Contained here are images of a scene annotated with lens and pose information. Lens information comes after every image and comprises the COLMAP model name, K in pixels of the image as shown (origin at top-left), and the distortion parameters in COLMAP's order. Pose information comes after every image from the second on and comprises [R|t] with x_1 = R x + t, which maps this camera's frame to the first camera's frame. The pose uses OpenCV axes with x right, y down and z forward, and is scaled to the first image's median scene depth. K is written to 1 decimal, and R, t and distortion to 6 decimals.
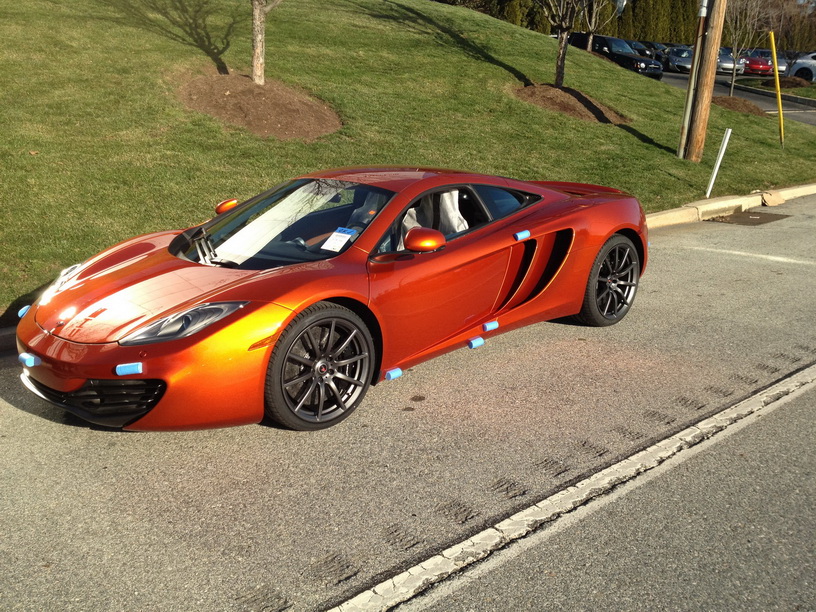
lens RADIAL K [[812.8, 0, 408.0], [0, 812.8, 306.0], [0, 0, 1]] dist [0.124197, -0.292955]
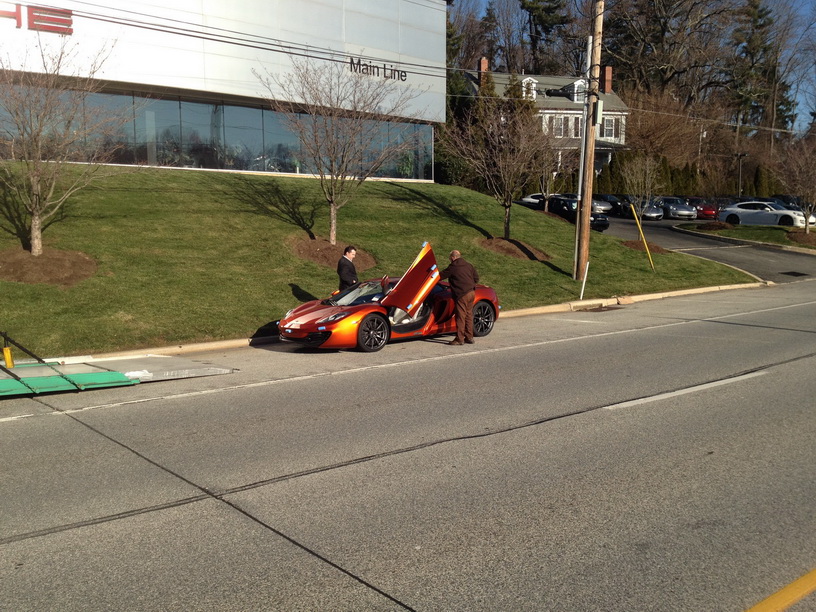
lens RADIAL K [[812.8, 0, 408.0], [0, 812.8, 306.0], [0, 0, 1]] dist [0.124197, -0.292955]
pose [[0.999127, -0.020863, -0.036194, 0.050688], [0.014485, 0.985634, -0.168275, 0.166235], [0.039185, 0.167604, 0.985075, -0.720945]]
